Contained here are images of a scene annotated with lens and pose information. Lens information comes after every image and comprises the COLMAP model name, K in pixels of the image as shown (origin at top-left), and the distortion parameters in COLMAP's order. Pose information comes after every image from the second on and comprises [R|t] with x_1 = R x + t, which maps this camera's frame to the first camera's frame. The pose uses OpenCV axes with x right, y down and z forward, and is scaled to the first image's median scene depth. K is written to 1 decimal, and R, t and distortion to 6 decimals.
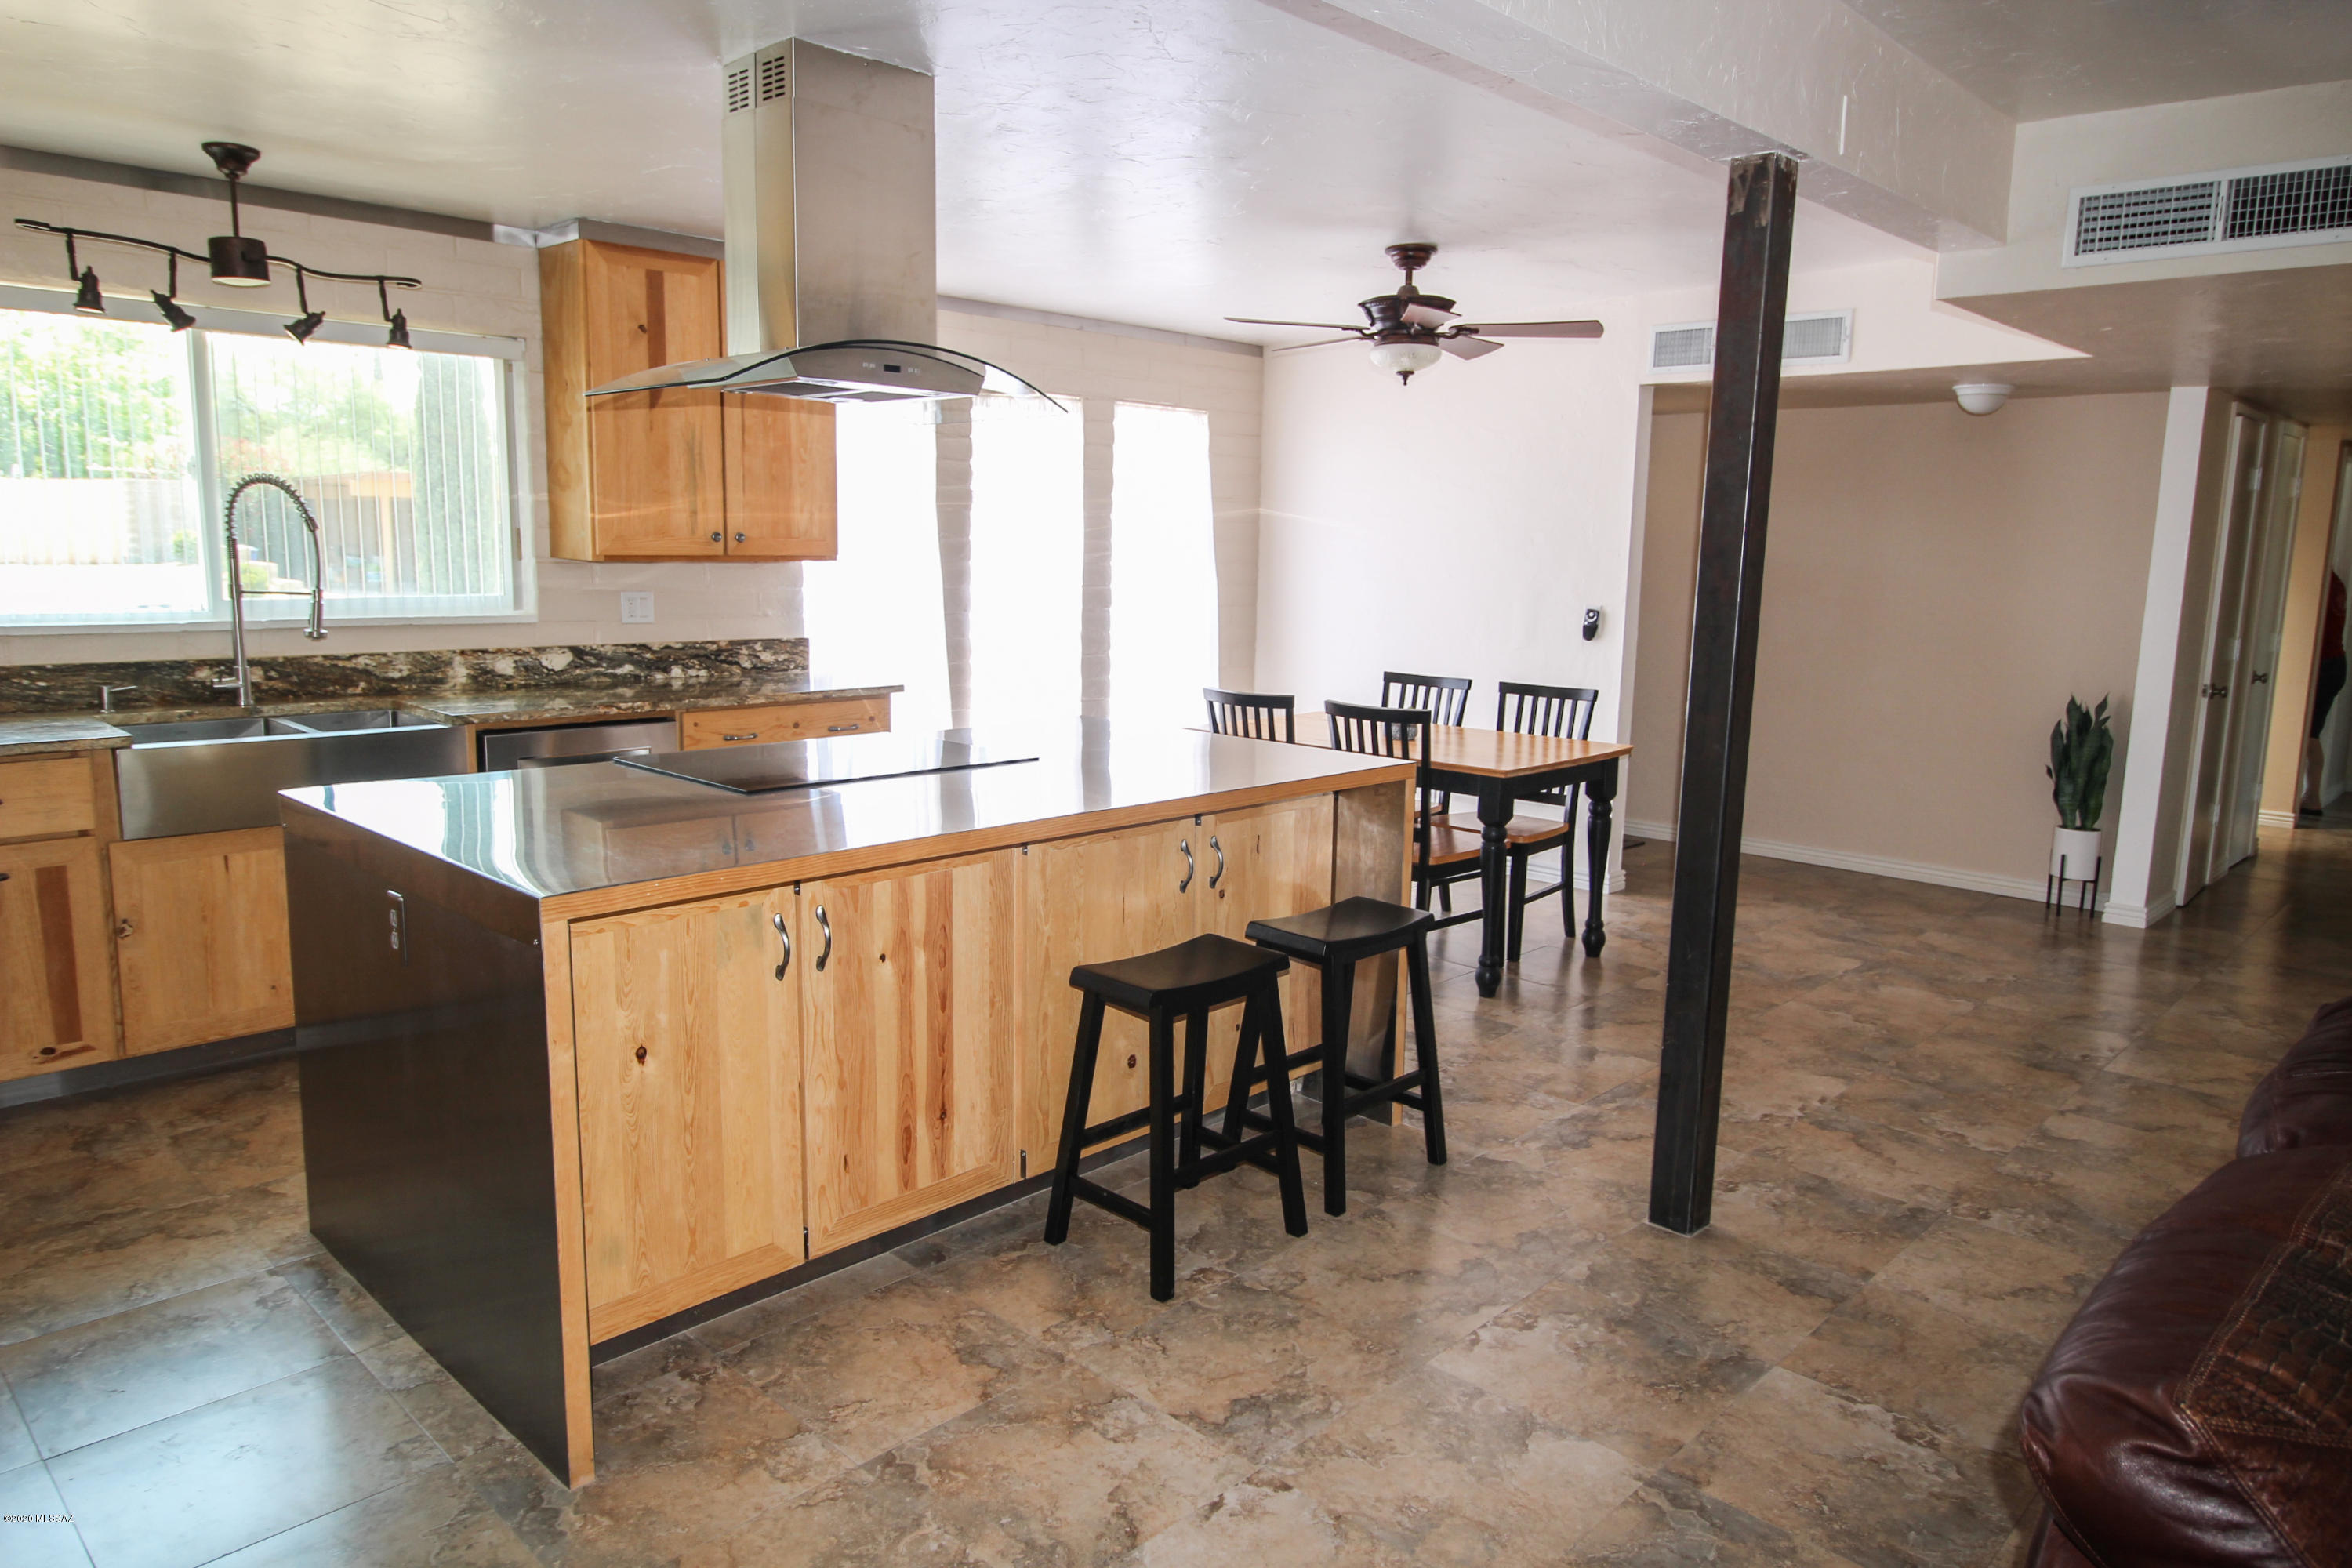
lens RADIAL K [[1504.1, 0, 1179.8], [0, 1504.1, 768.5], [0, 0, 1]] dist [0.000243, -0.002556]
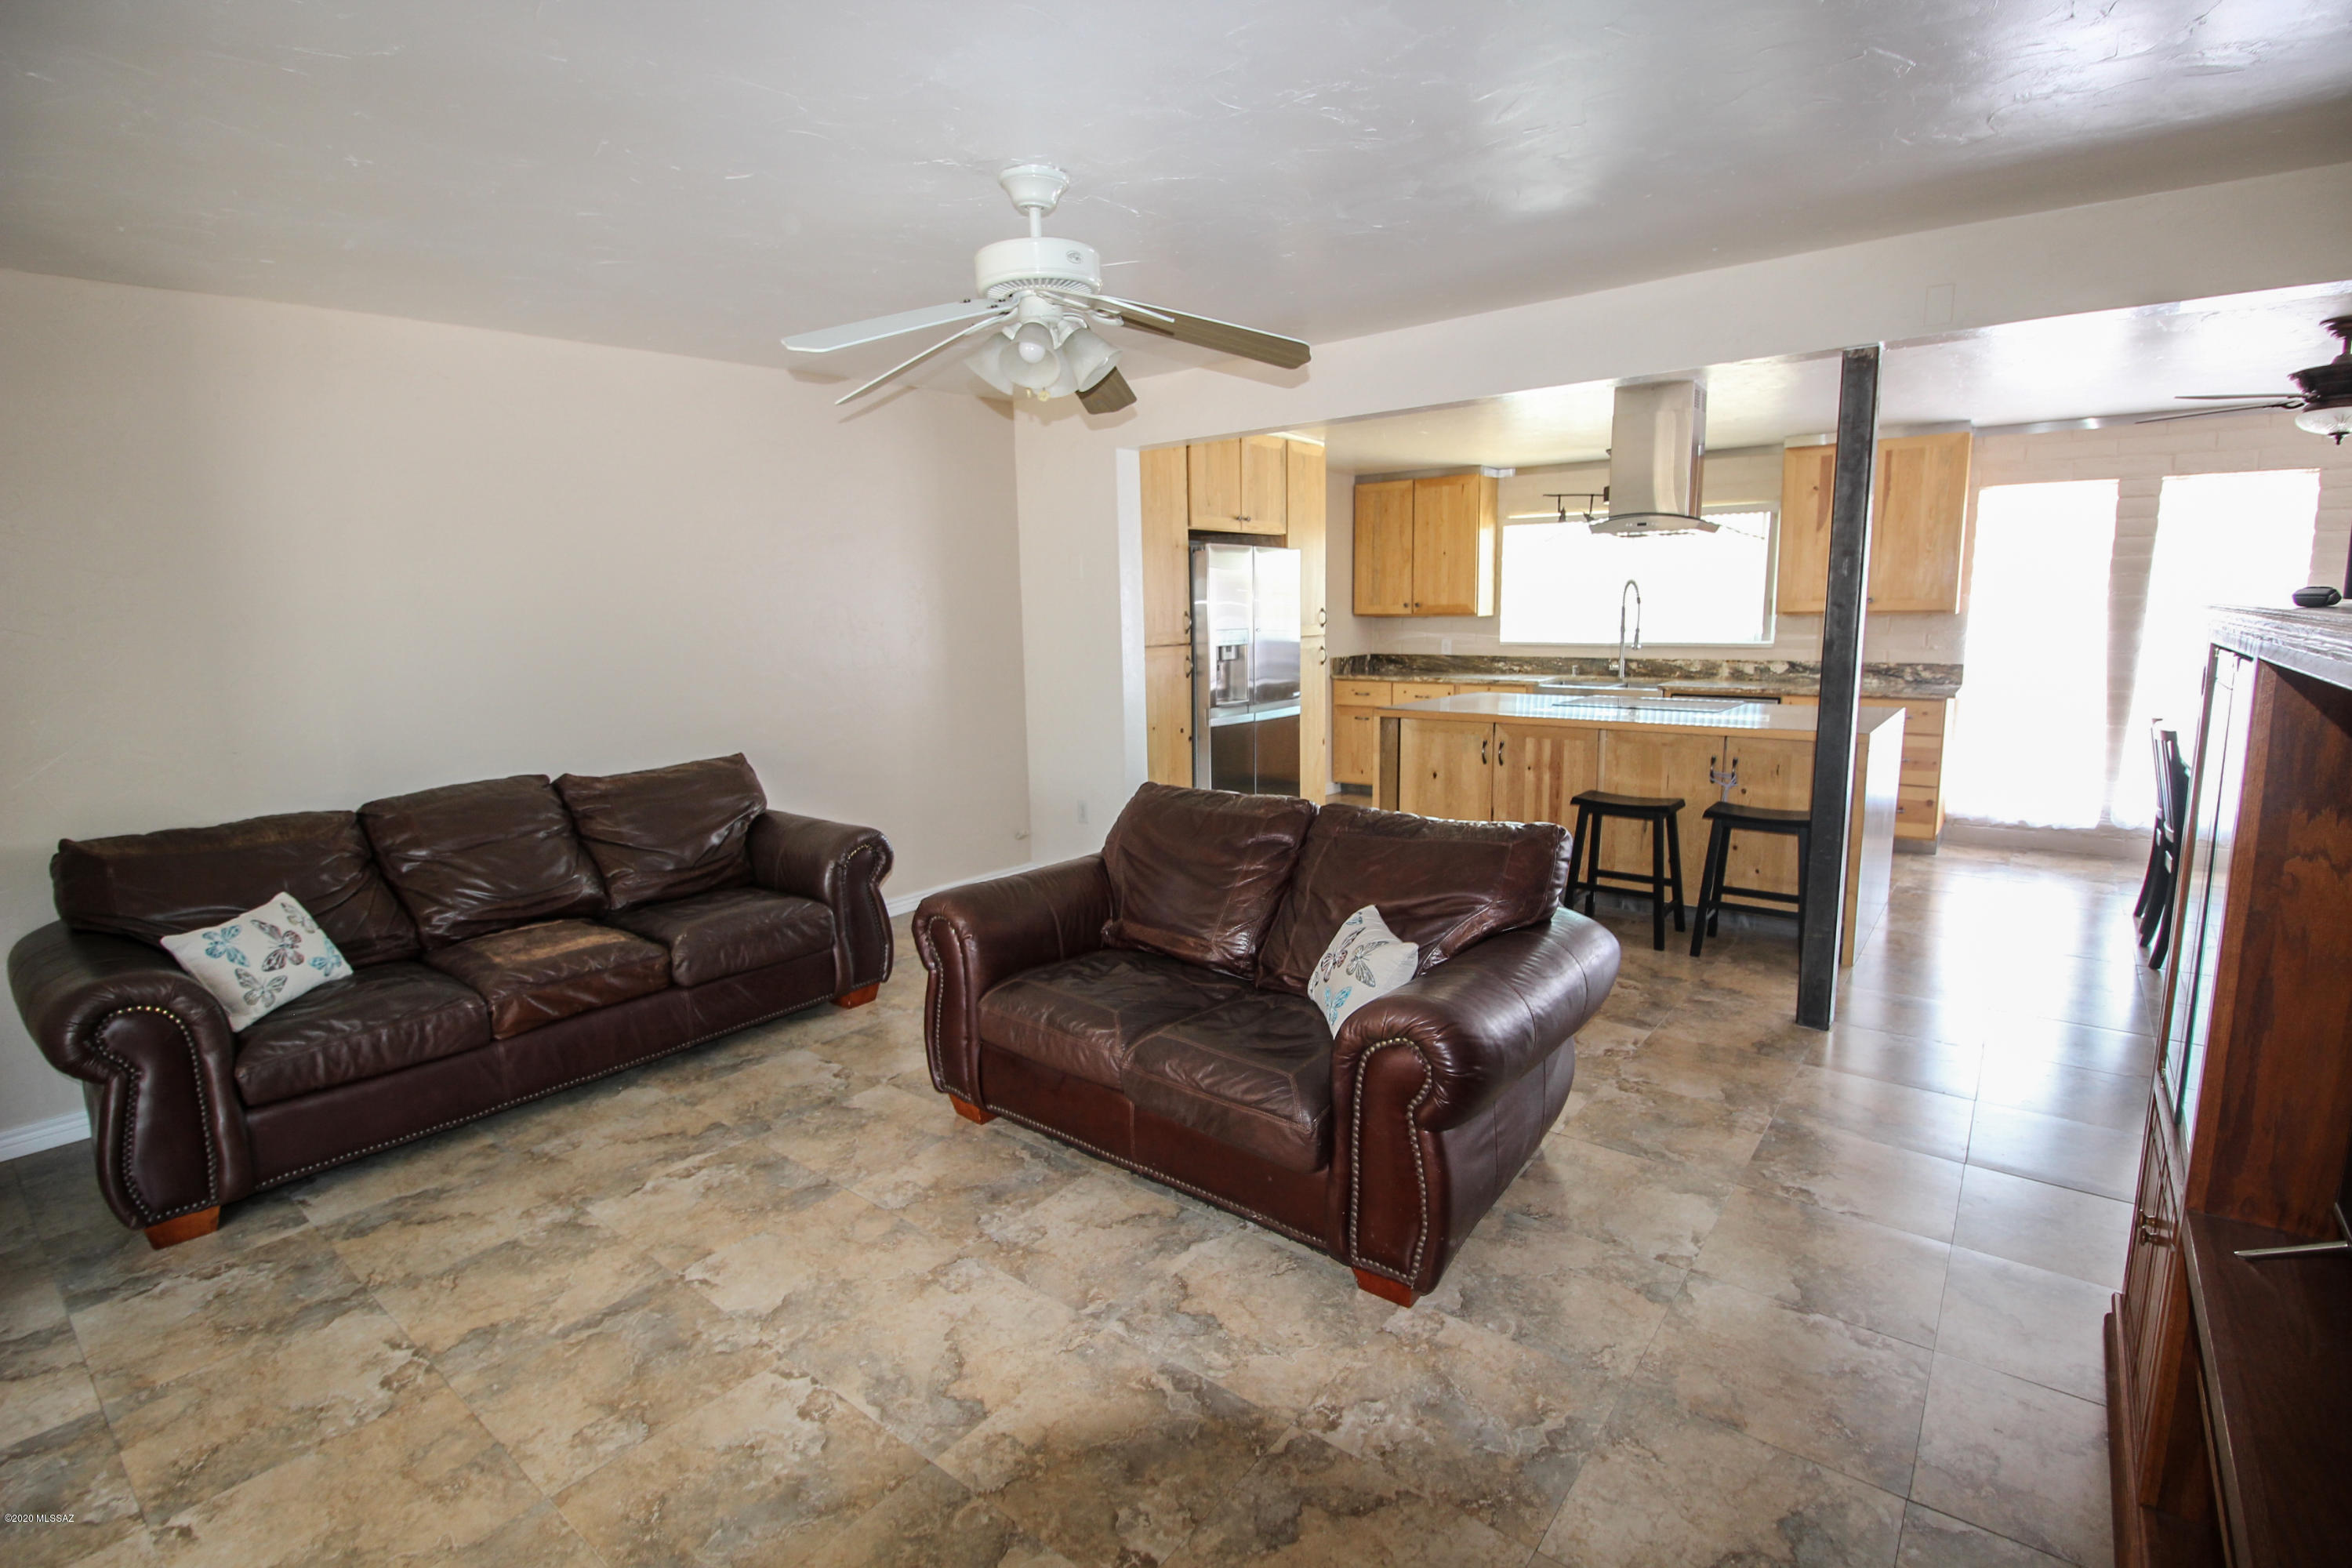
lens RADIAL K [[1096.2, 0, 1187.9], [0, 1096.2, 768.0], [0, 0, 1]] dist [0.000969, -0.013394]
pose [[0.100013, 0.122496, -0.987417, 1.043737], [-0.133640, 0.985054, 0.108667, 0.001701], [0.985970, 0.121090, 0.114889, 0.148821]]
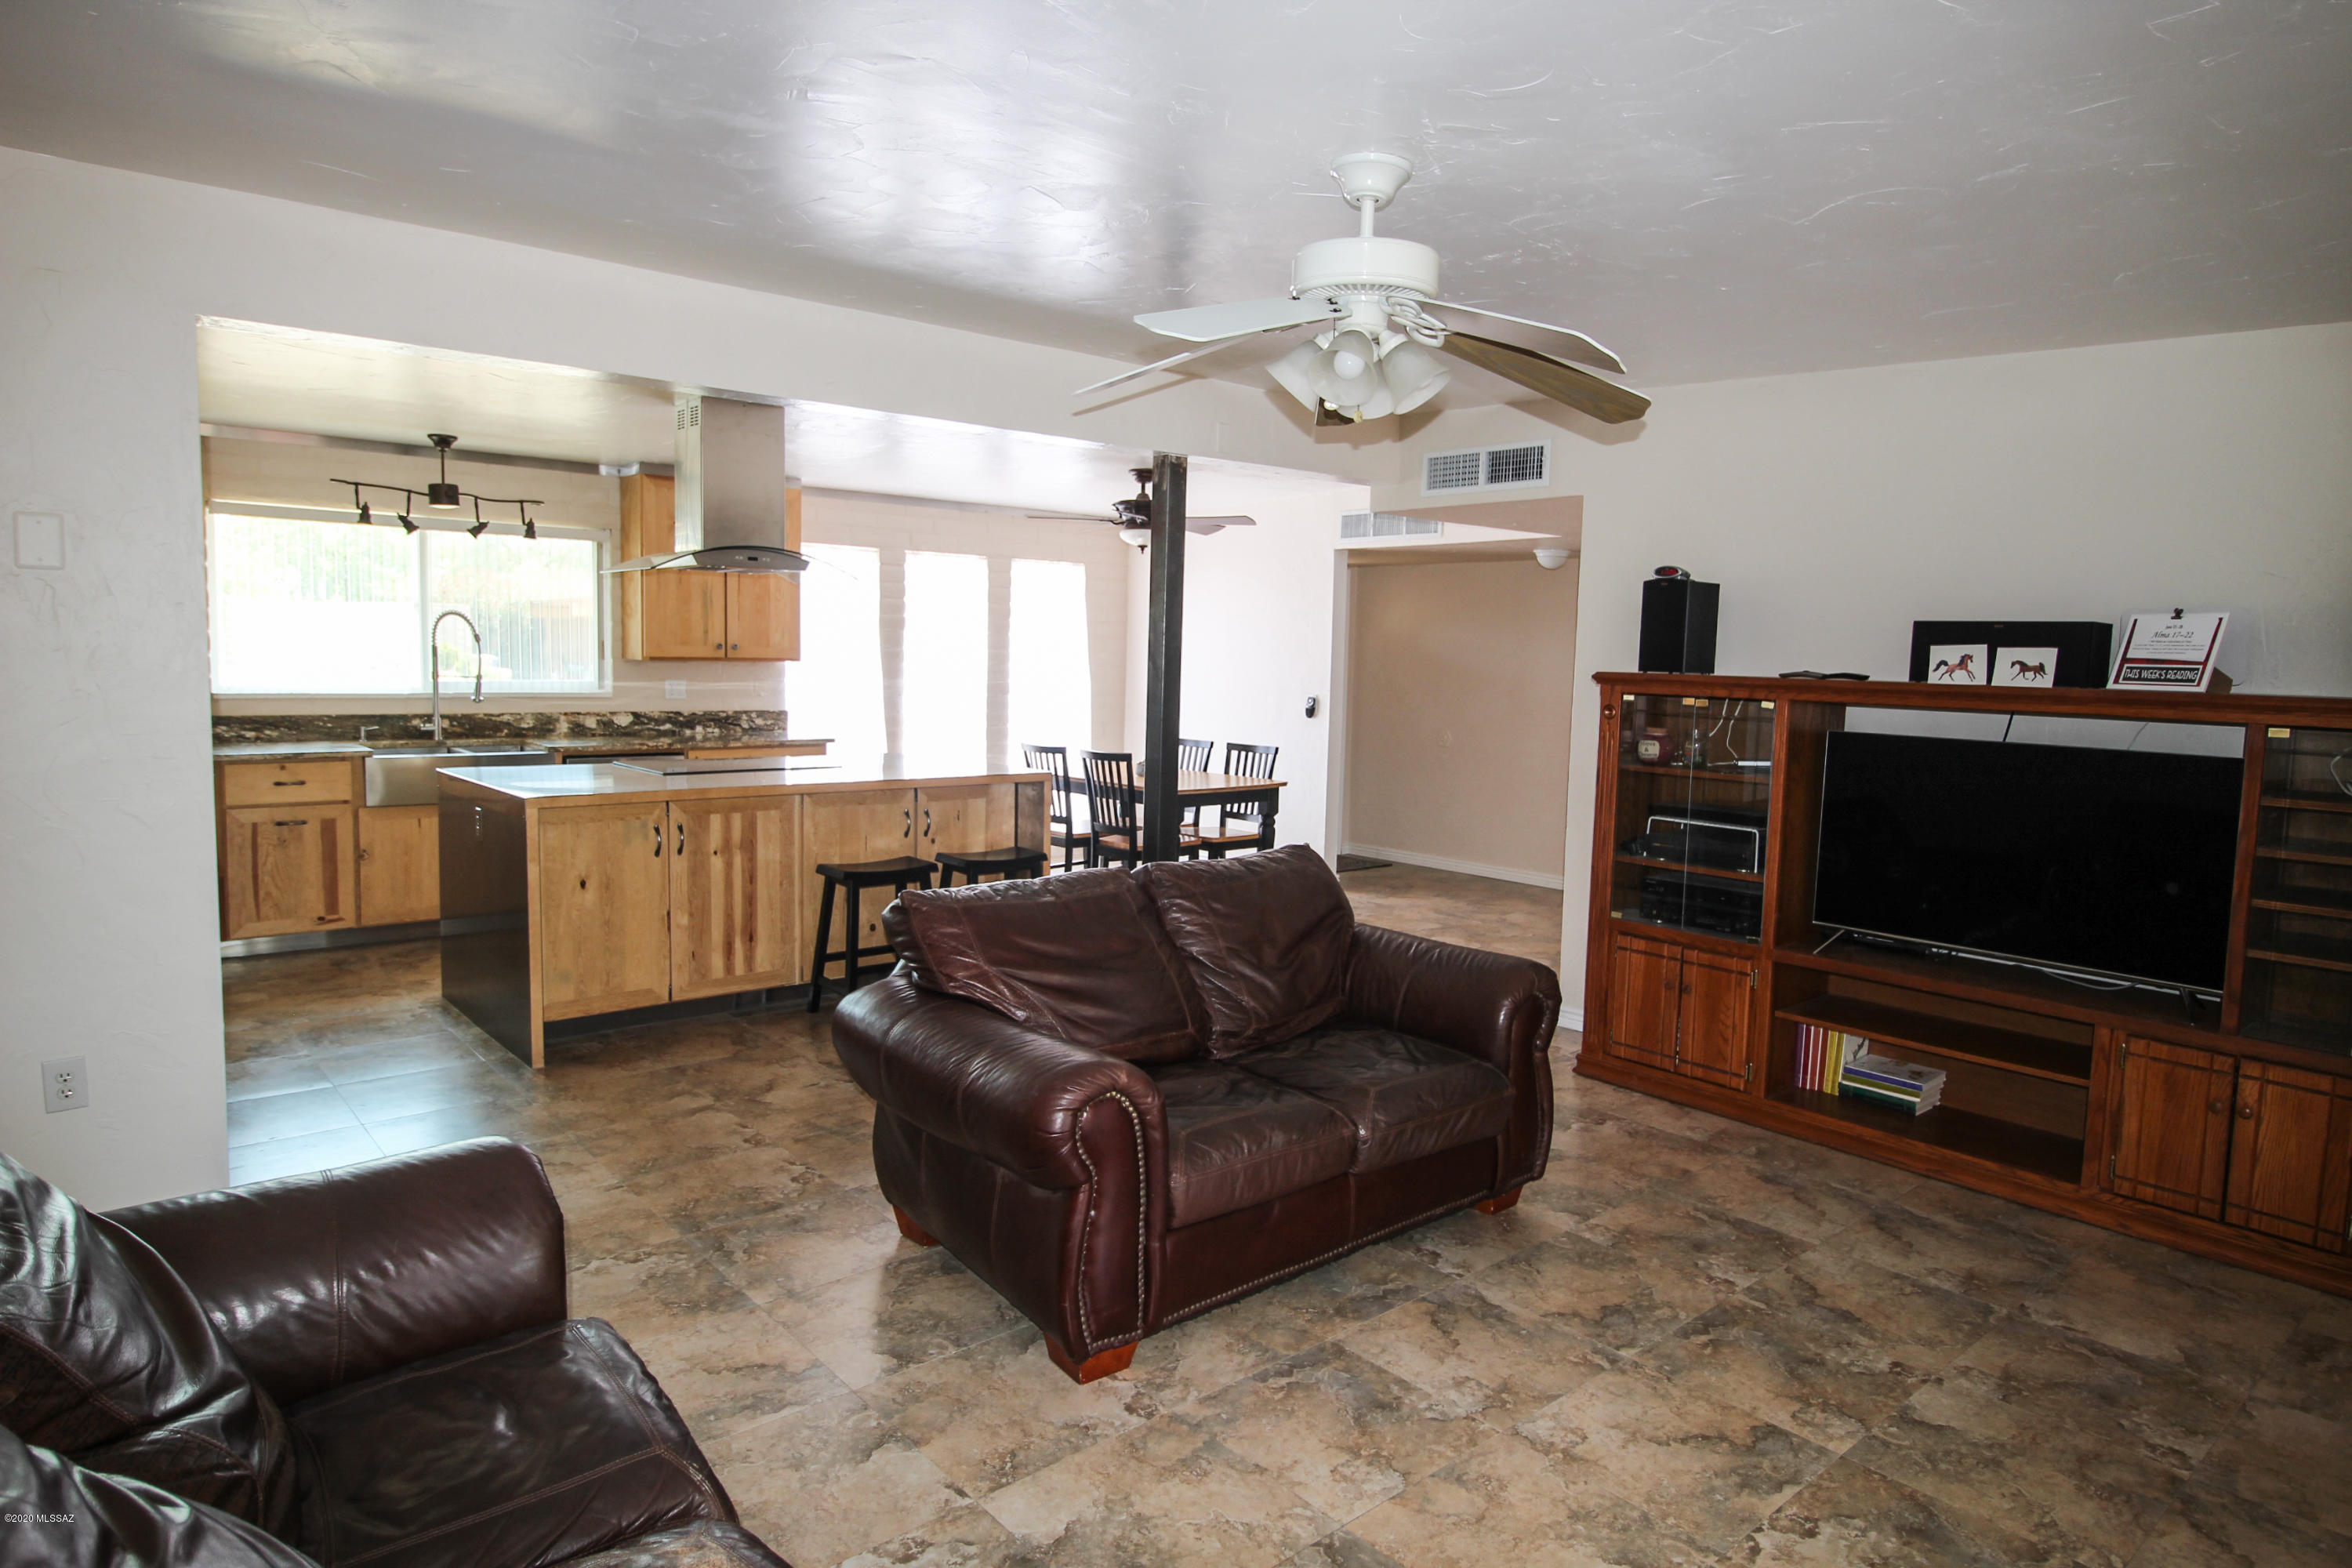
lens RADIAL K [[1364.0, 0, 1180.0], [0, 1364.0, 769.0], [0, 0, 1]] dist [0.008249, -0.015515]
pose [[0.995956, 0.011622, -0.089085, 0.389936], [-0.017562, 0.997653, -0.066186, 0.083150], [0.088107, 0.067483, 0.993823, -0.513209]]
